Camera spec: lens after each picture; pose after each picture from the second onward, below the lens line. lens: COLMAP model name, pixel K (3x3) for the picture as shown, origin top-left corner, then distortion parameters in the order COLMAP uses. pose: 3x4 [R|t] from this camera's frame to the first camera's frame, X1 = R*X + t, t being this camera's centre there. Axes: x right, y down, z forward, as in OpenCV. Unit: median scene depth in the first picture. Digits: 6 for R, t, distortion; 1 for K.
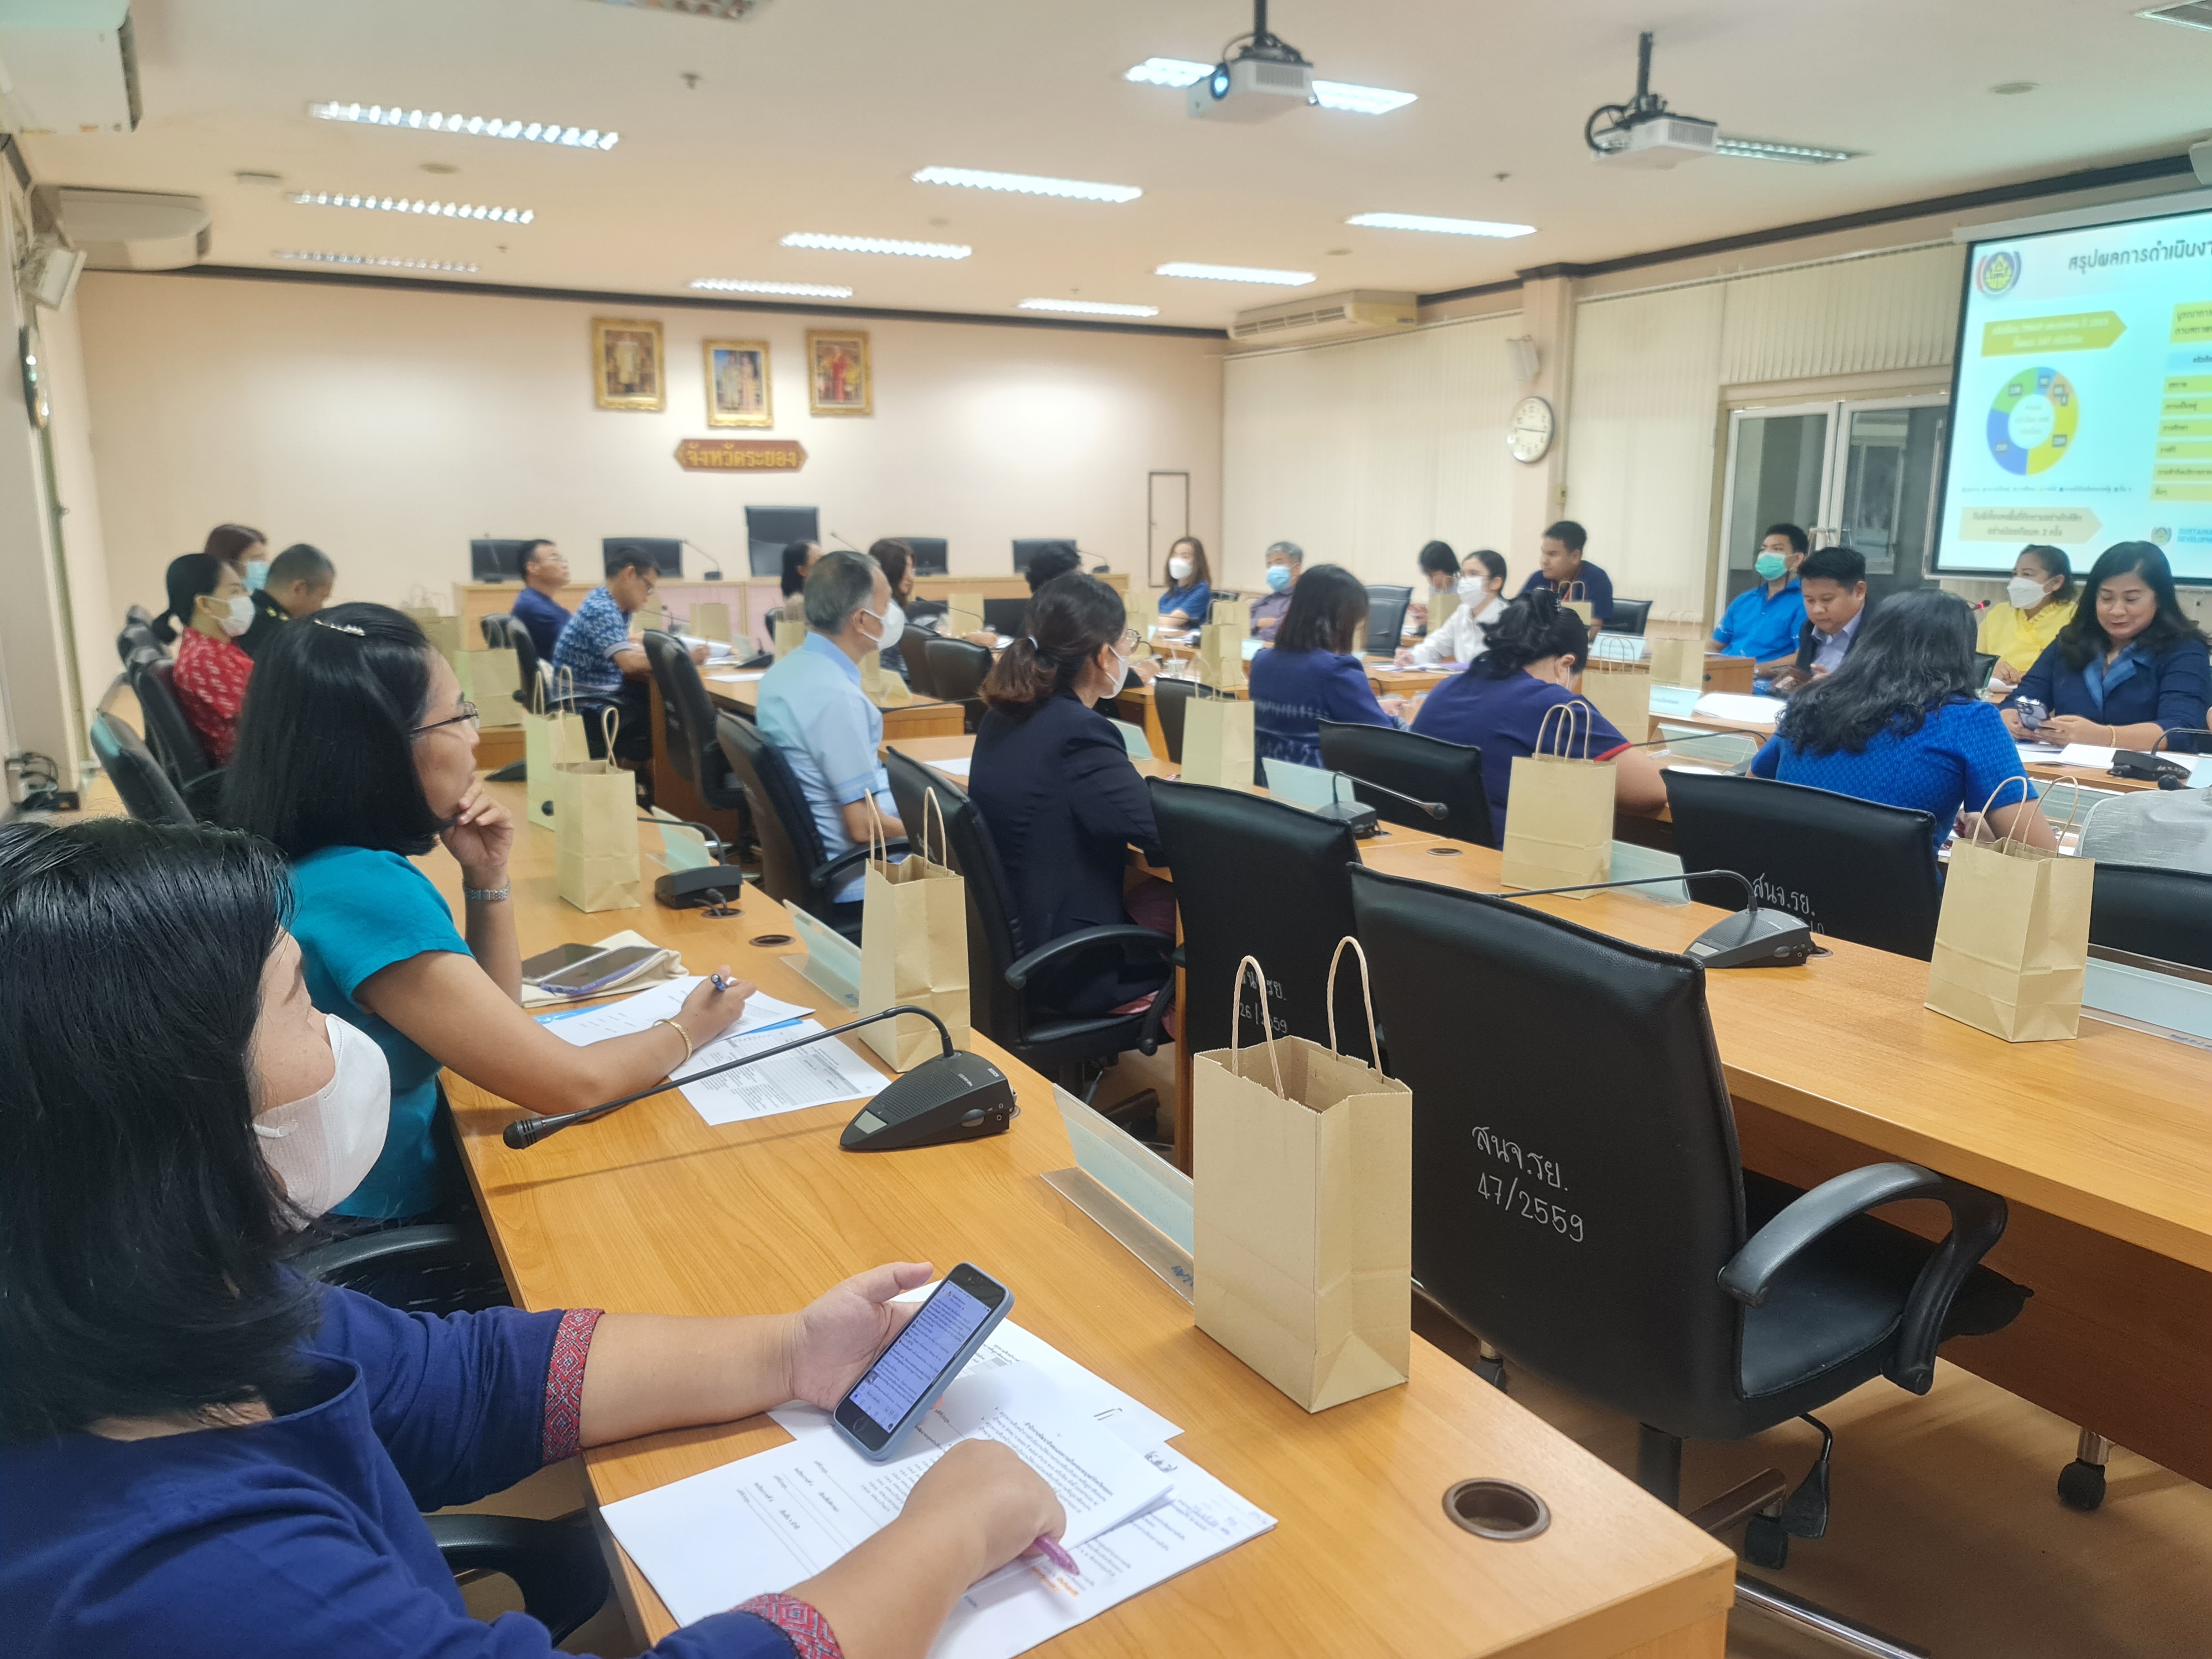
lens RADIAL K [[1638.6, 0, 1113.3], [0, 1638.6, 831.1], [0, 0, 1]] dist [0.038728, 0.002781]
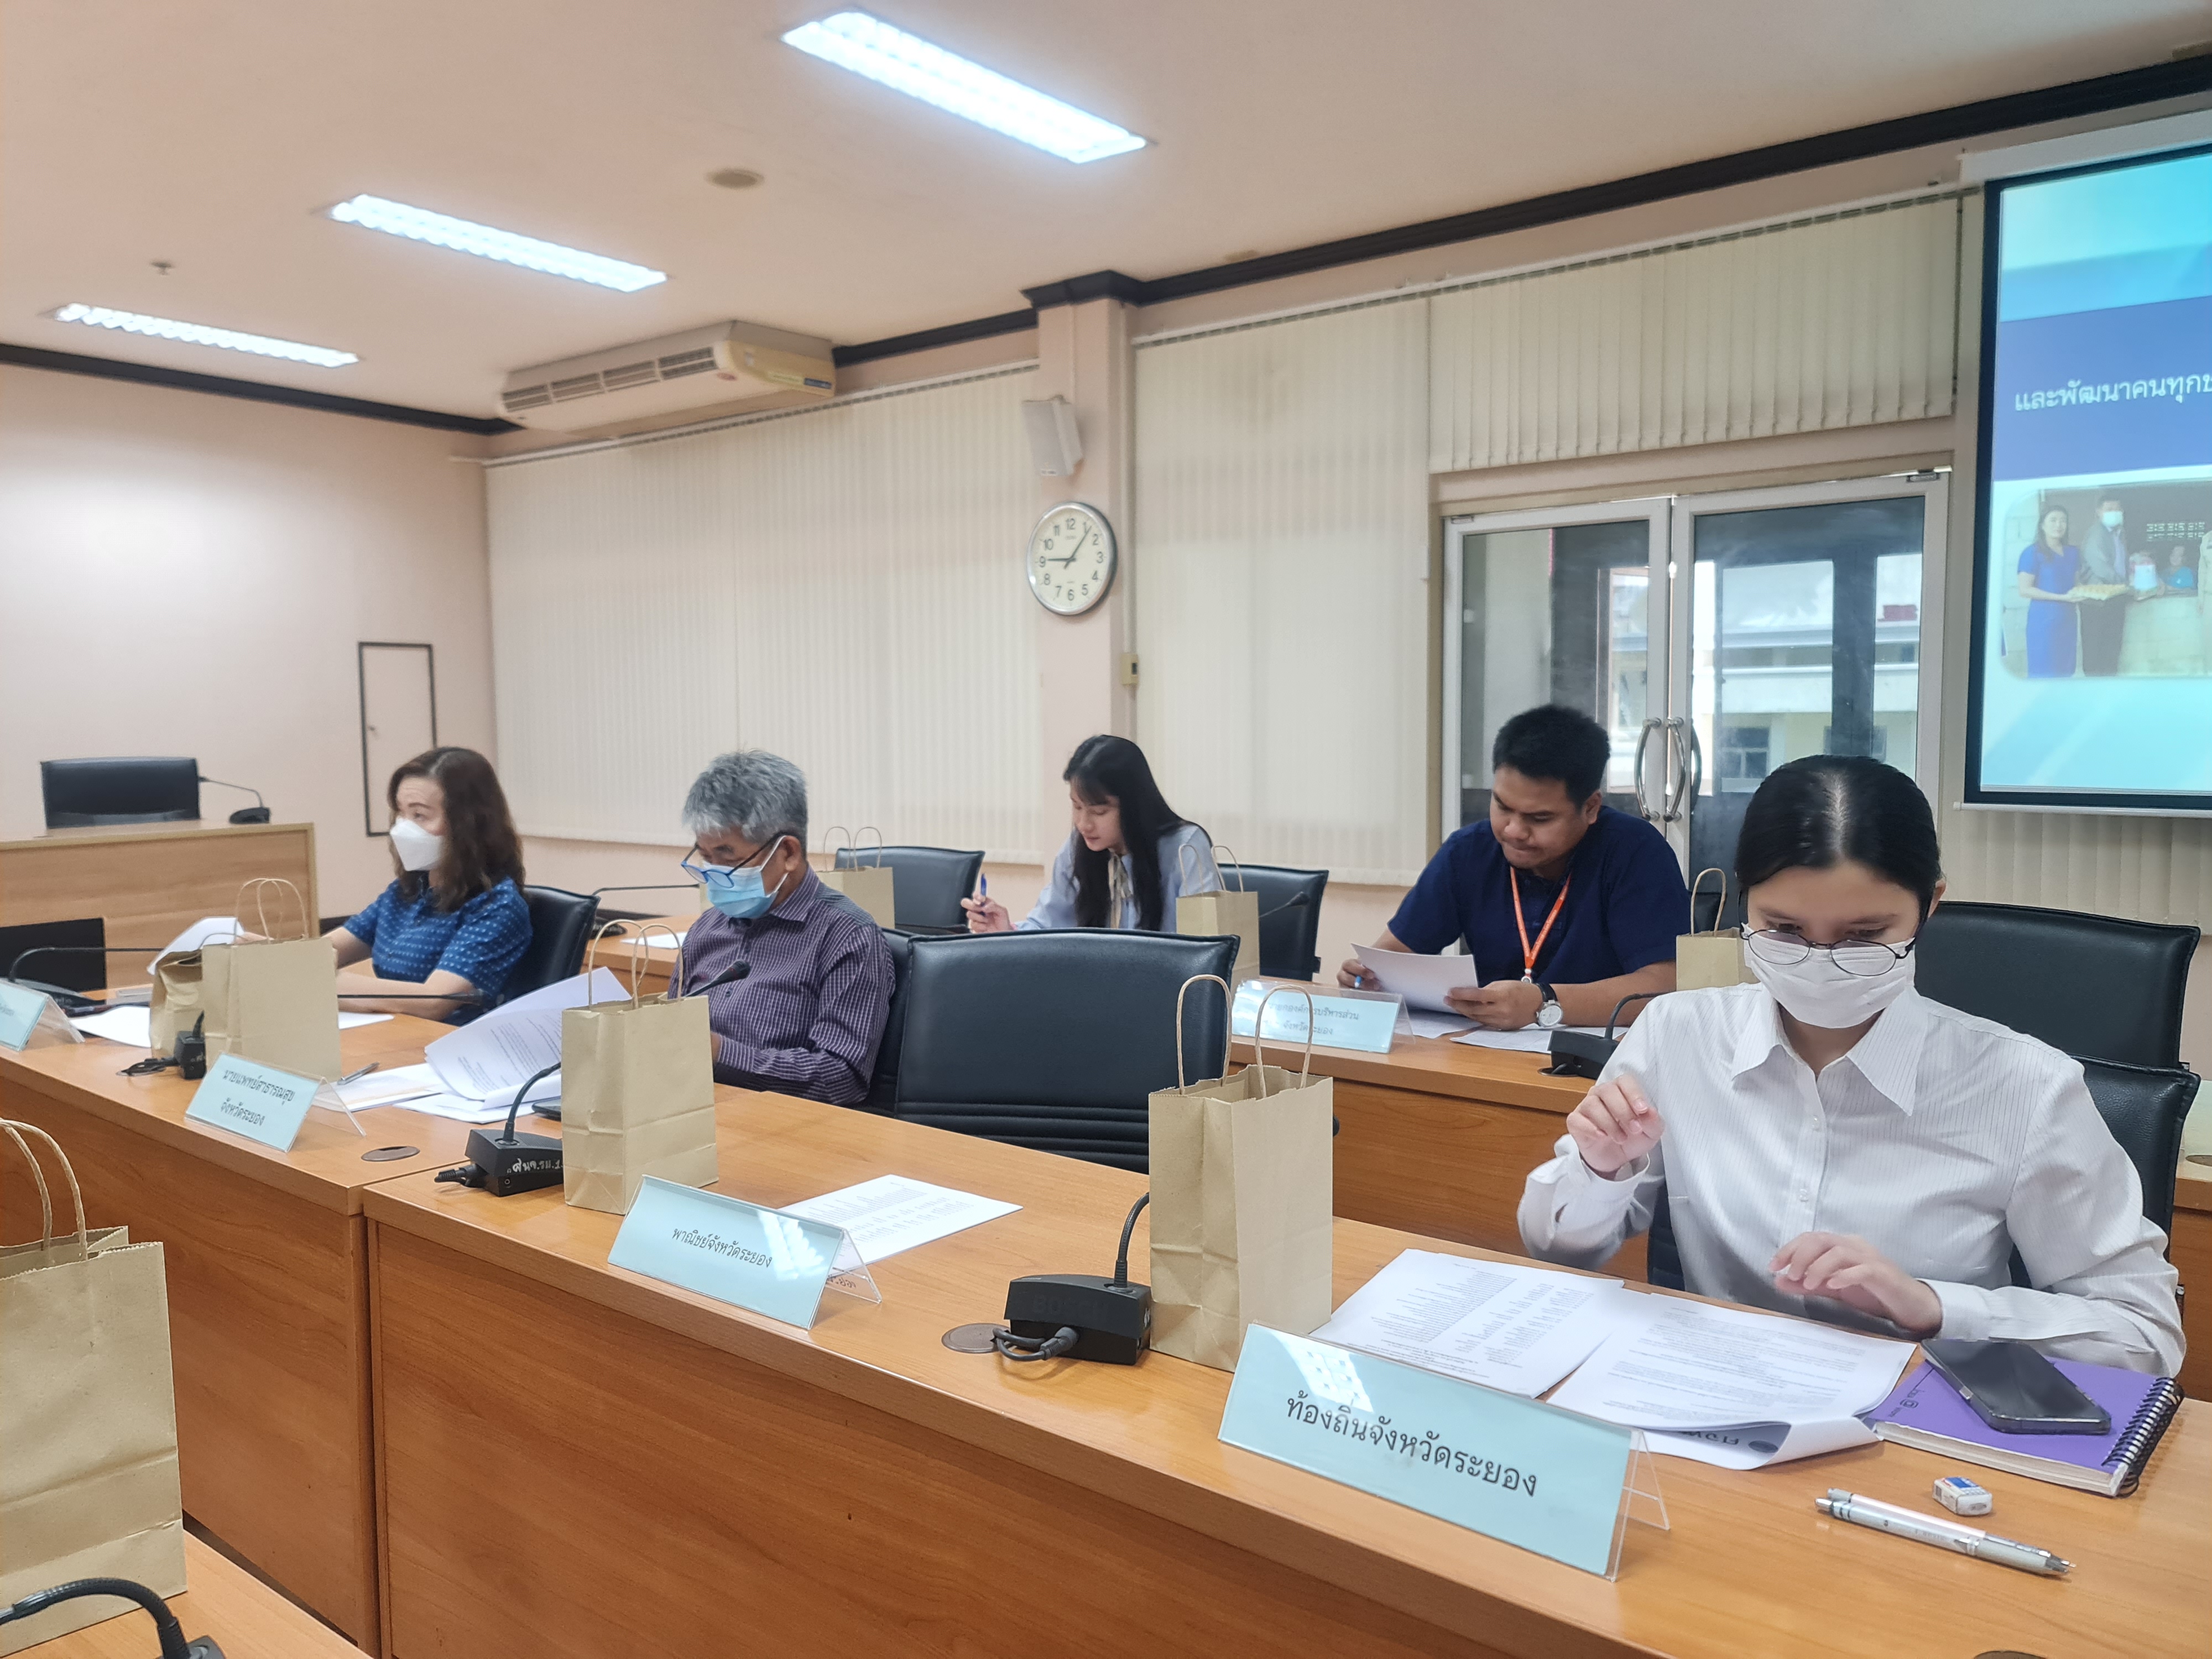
lens RADIAL K [[1642.3, 0, 1098.2], [0, 1642.3, 821.1], [0, 0, 1]] dist [0.203579, -0.339636]
pose [[0.913851, -0.039832, 0.404091, 0.023728], [0.090809, 0.990019, -0.107775, -0.090286], [-0.395765, 0.135185, 0.908348, 0.484870]]
